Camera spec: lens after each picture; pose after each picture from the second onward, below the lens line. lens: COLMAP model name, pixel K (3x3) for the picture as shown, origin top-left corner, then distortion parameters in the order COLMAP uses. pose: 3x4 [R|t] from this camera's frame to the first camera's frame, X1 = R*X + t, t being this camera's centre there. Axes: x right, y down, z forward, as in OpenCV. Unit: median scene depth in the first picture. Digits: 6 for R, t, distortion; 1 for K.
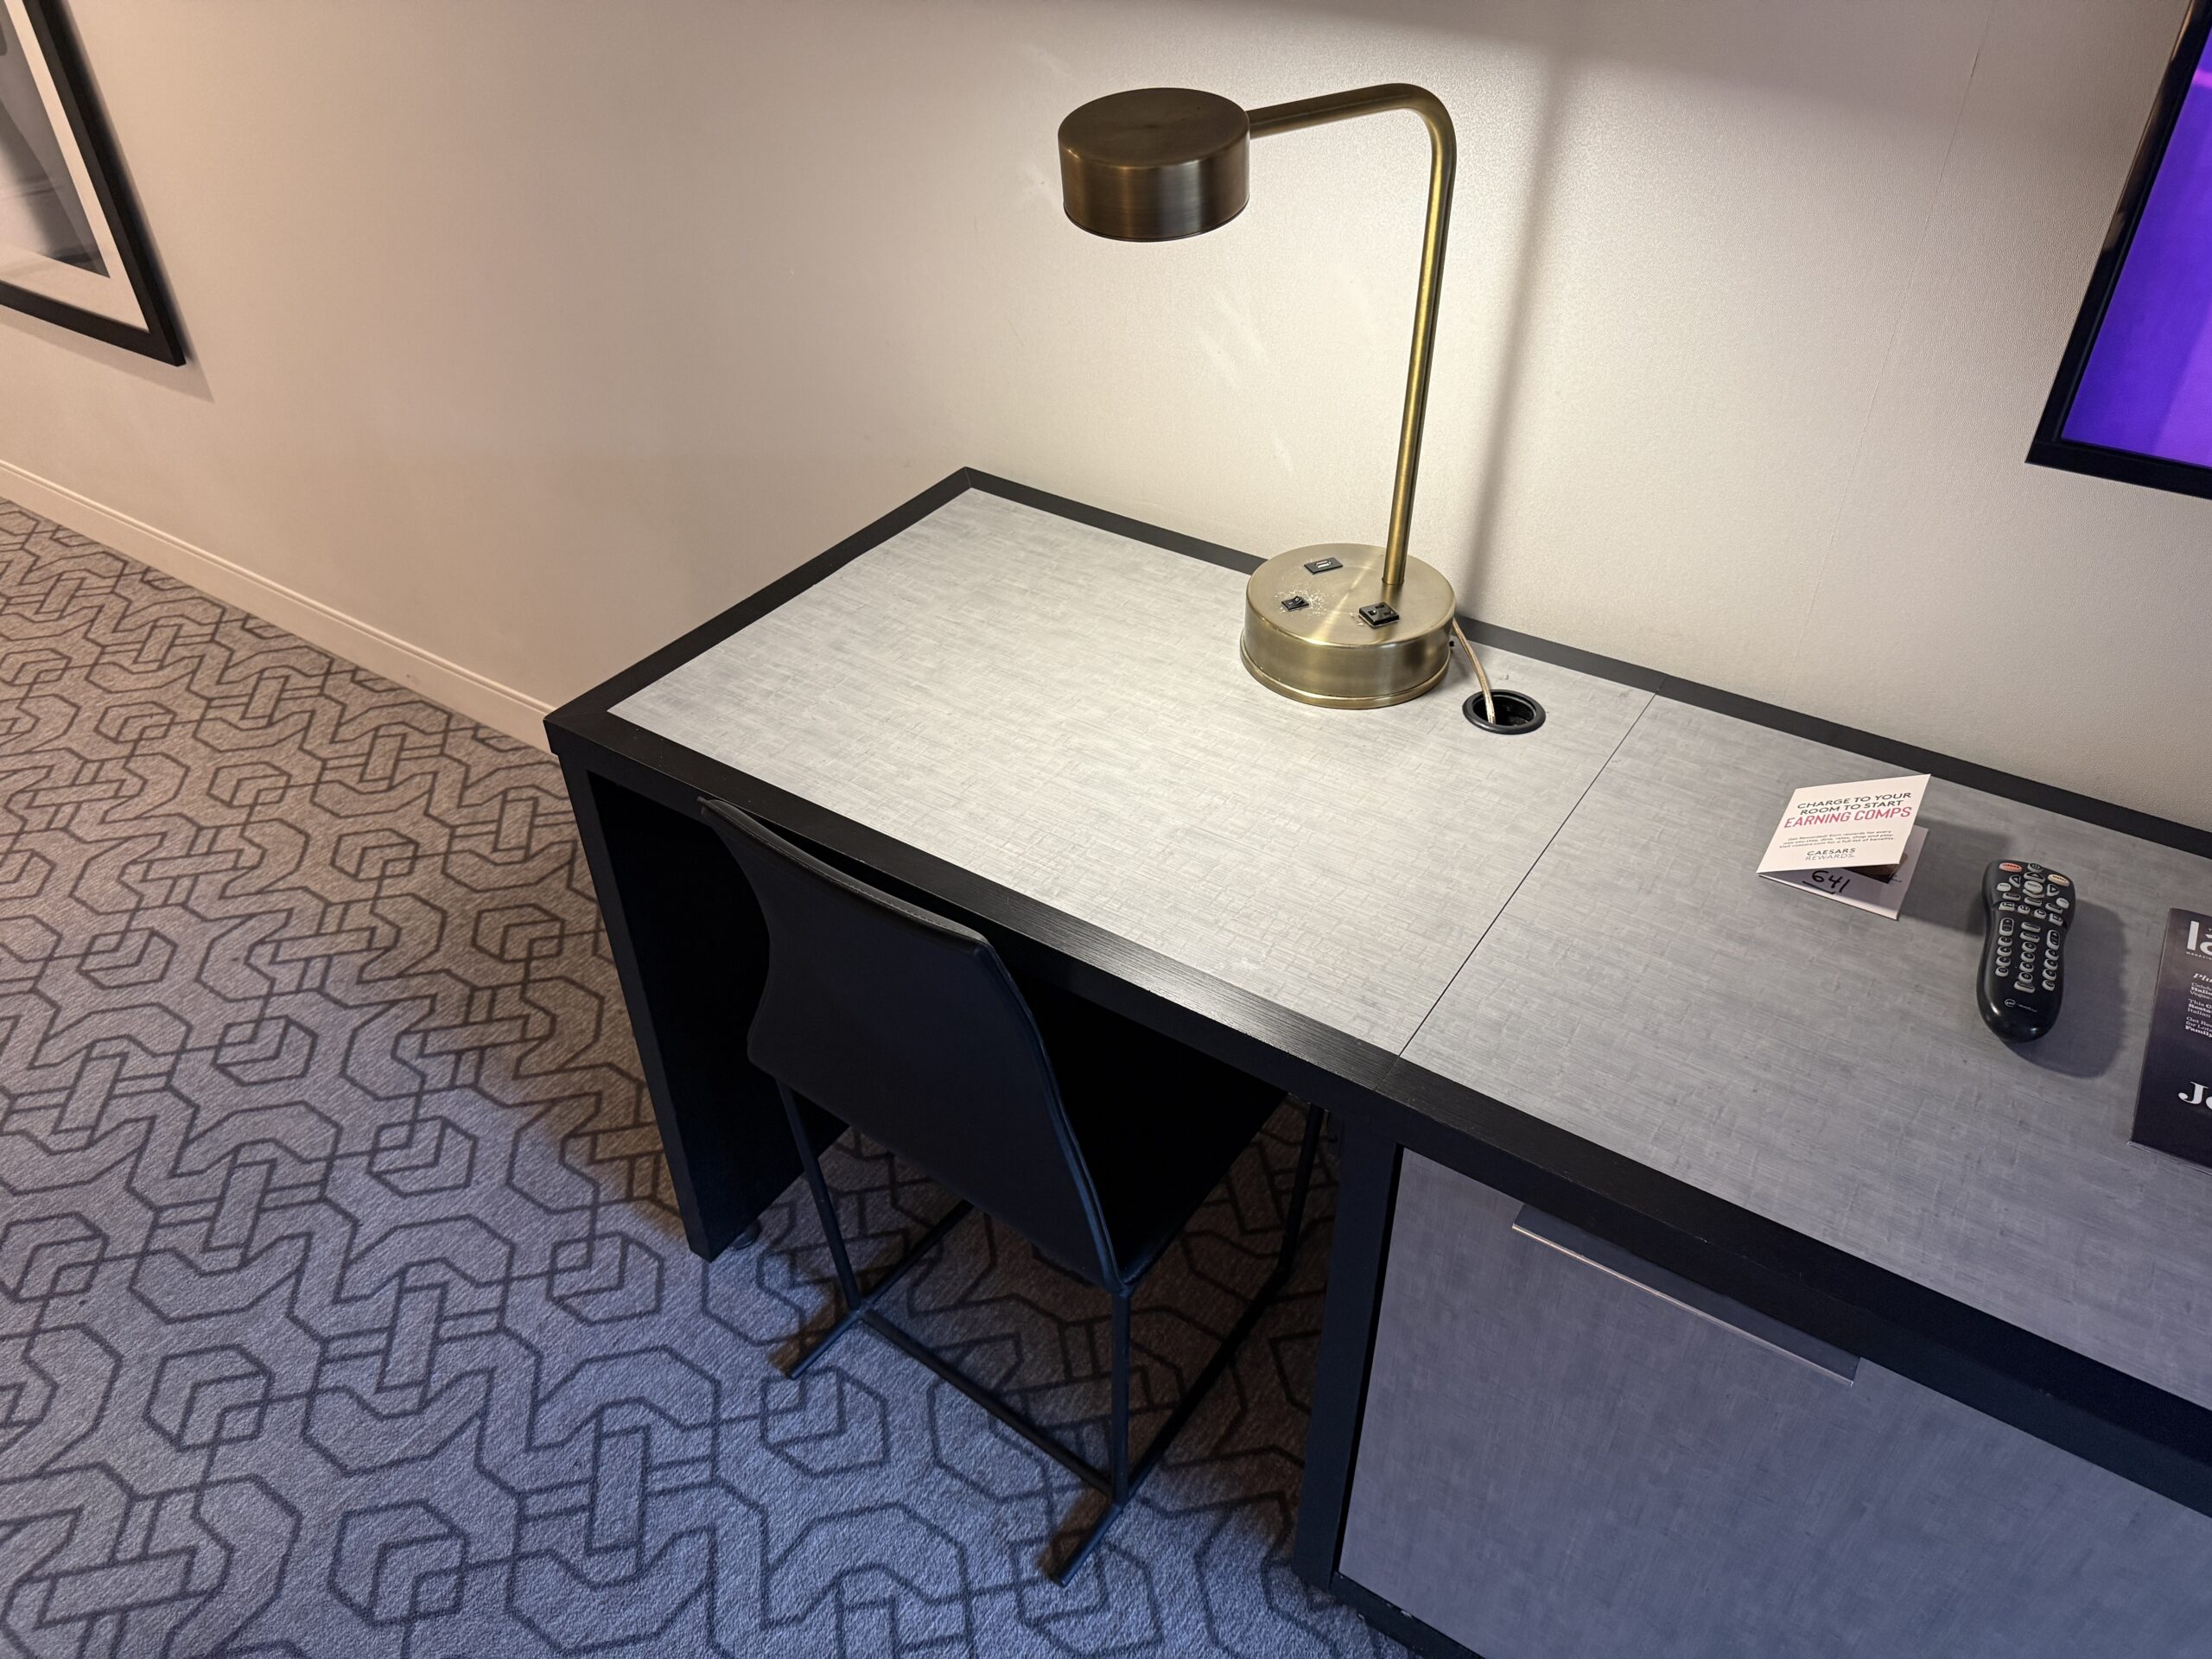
lens RADIAL K [[1554.3, 0, 1100.5], [0, 1554.3, 815.9], [0, 0, 1]] dist [0.044928, -0.052475]
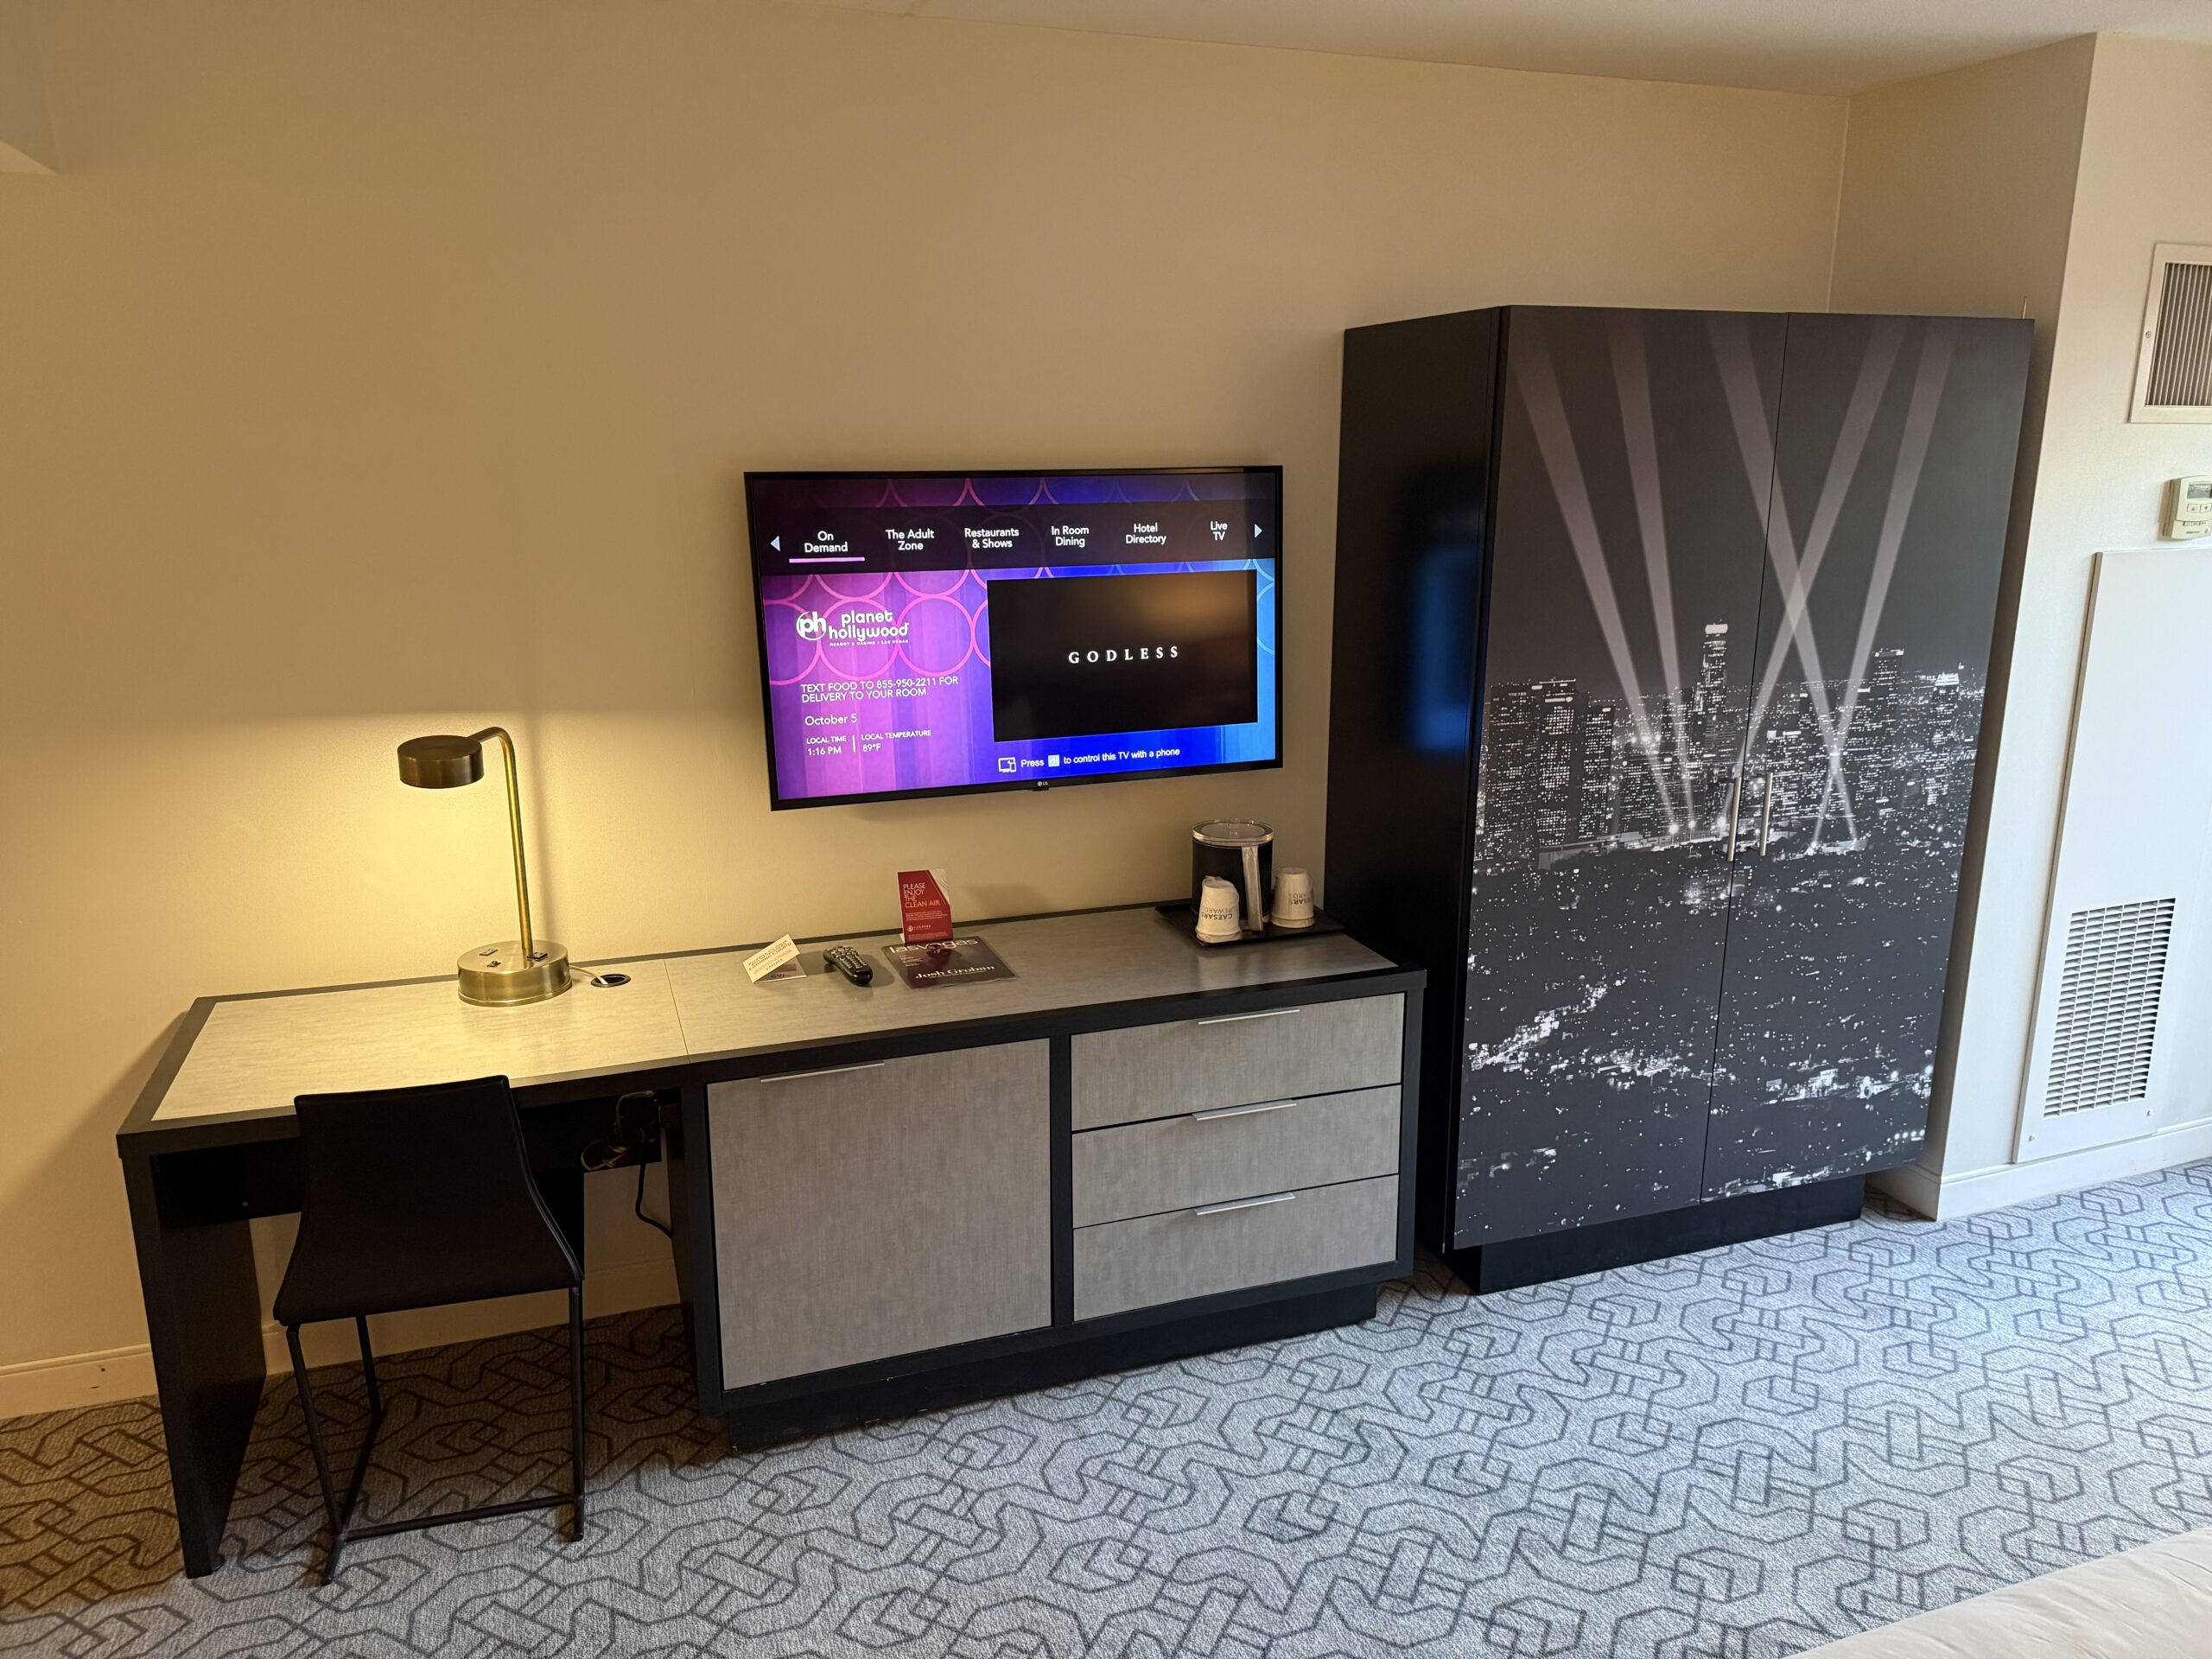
lens RADIAL K [[1554.3, 0, 1088.8], [0, 1554.3, 827.5], [0, 0, 1]] dist [0.044928, -0.052475]
pose [[0.611841, -0.181013, 0.769990, -0.808705], [0.475973, 0.861745, -0.175629, 0.373613], [-0.631744, 0.473951, 0.613409, -0.696824]]
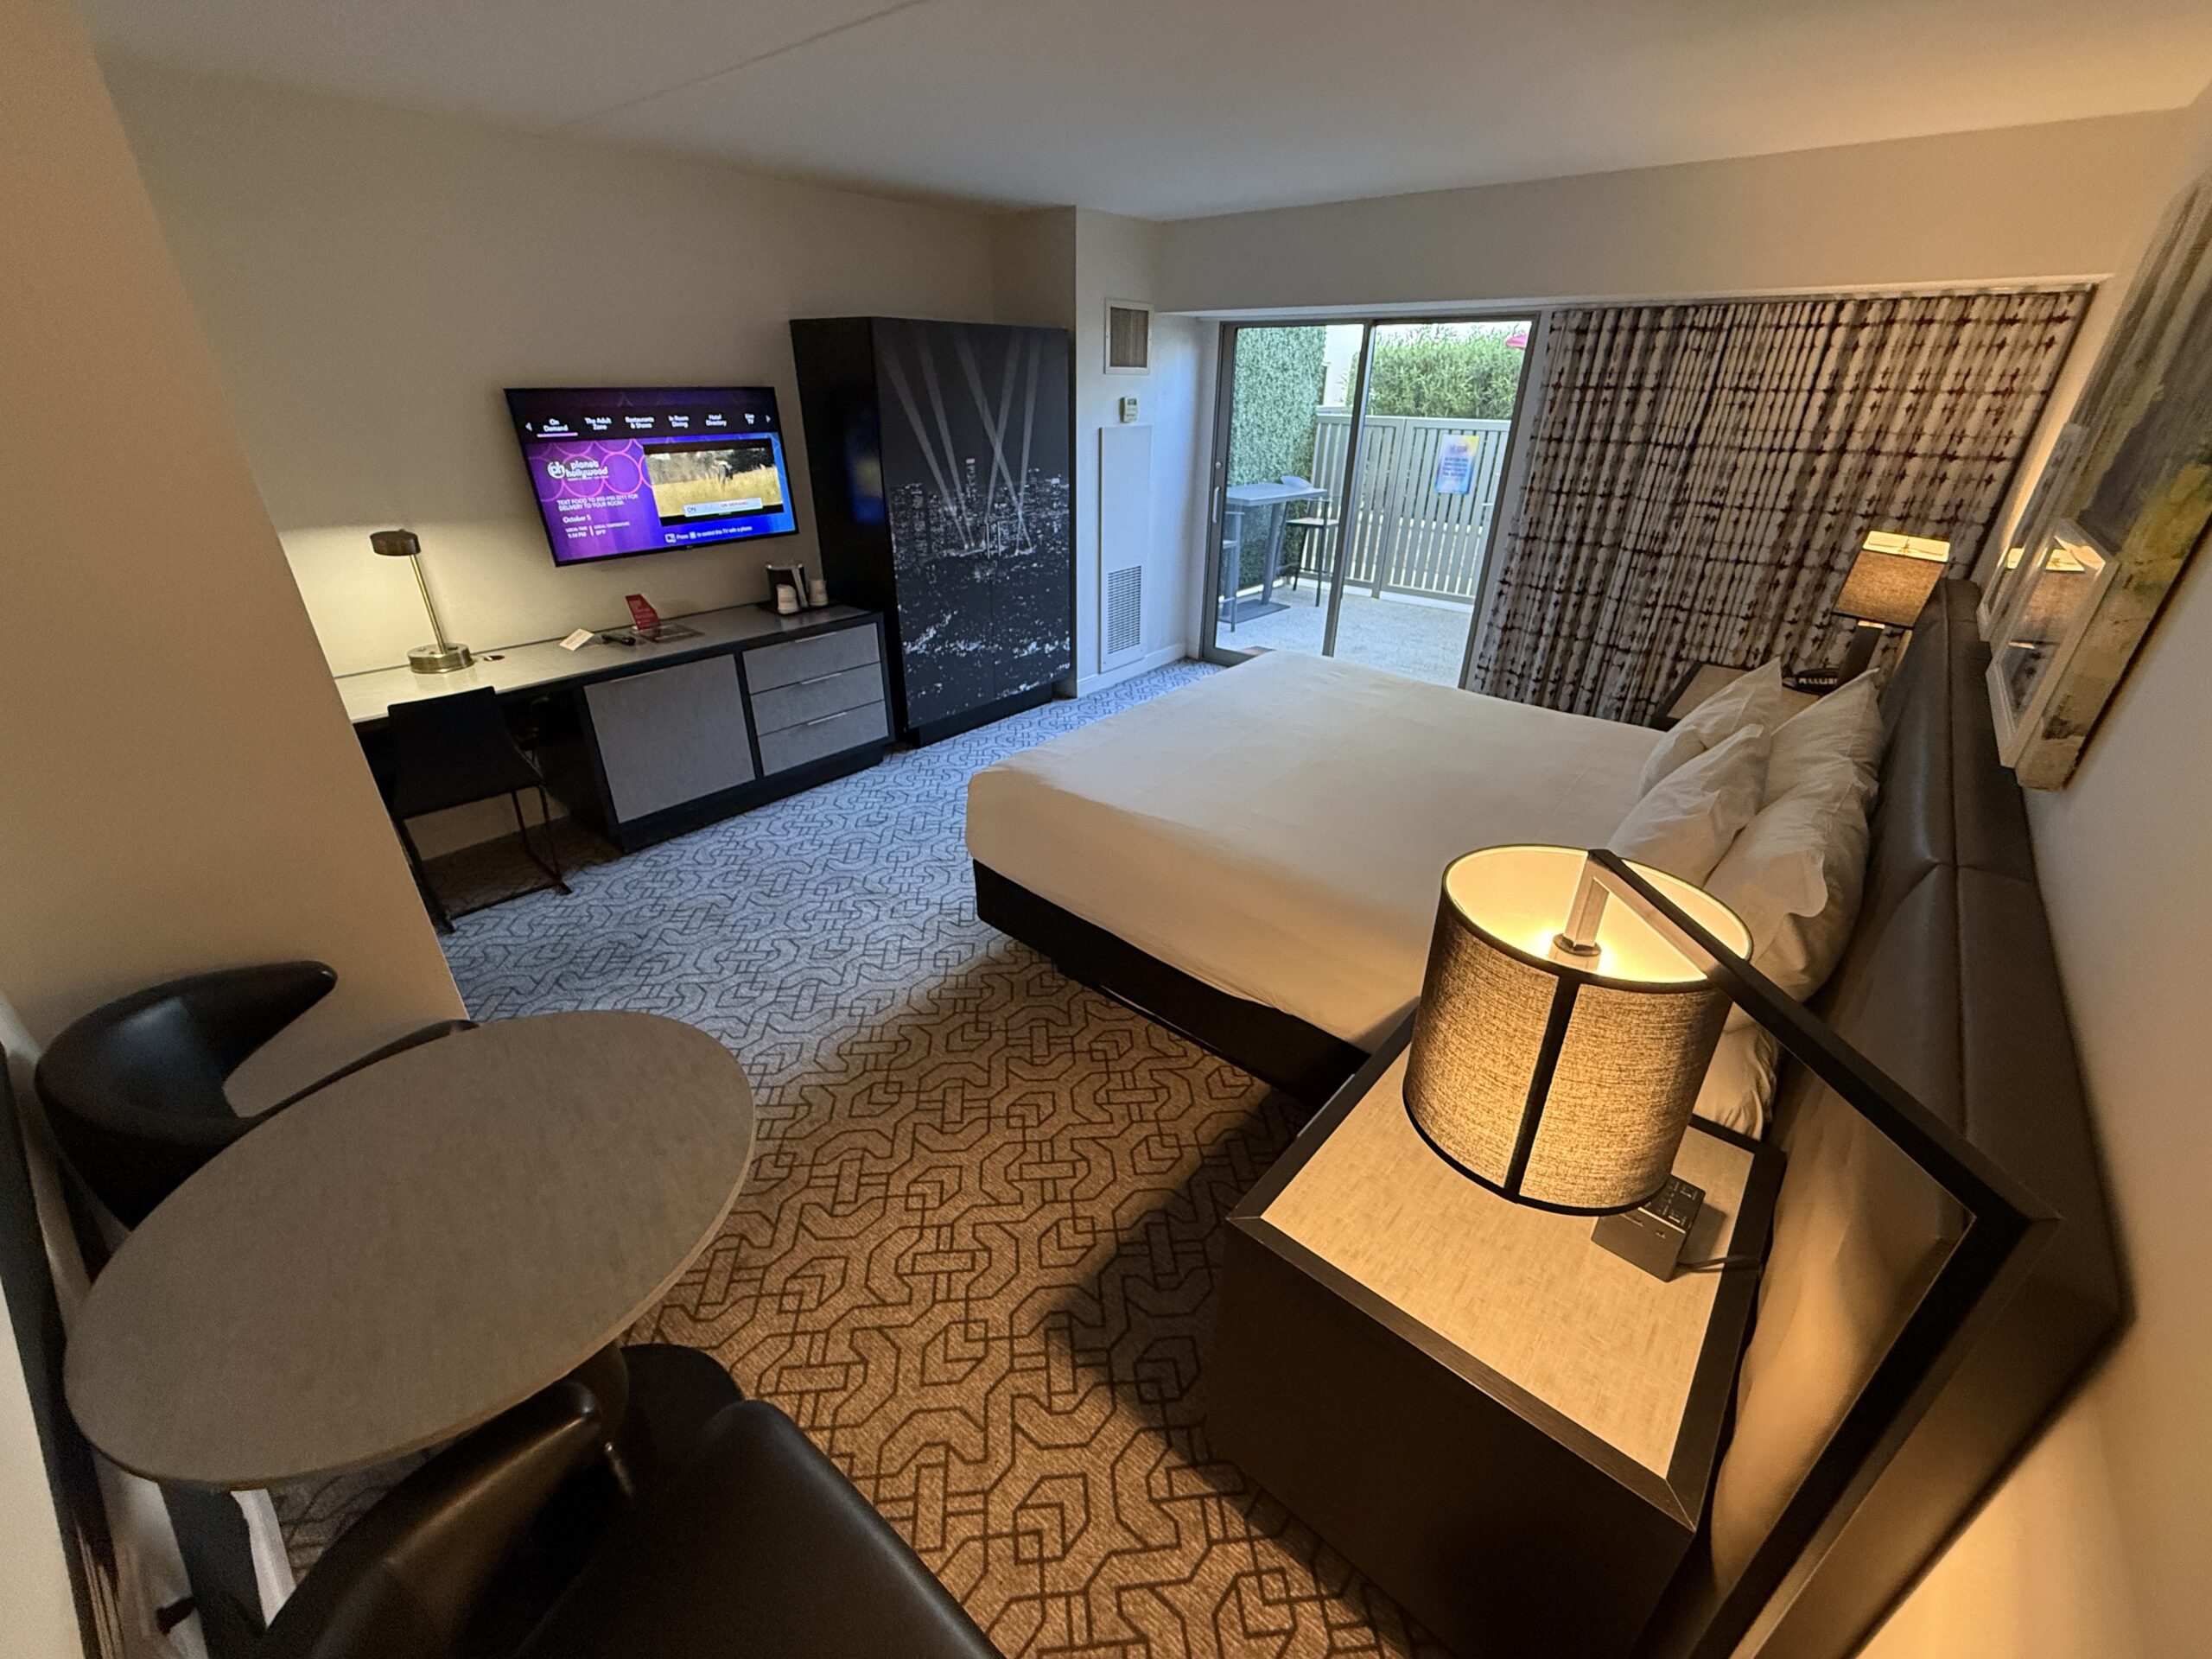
lens RADIAL K [[883.3, 0, 1109.1], [0, 883.3, 832.7], [0, 0, 1]] dist [0.002676, -0.000394]
pose [[0.117474, -0.446327, 0.887126, -1.663905], [0.587209, 0.751629, 0.300398, 0.483097], [-0.800866, 0.485639, 0.350384, -0.854553]]
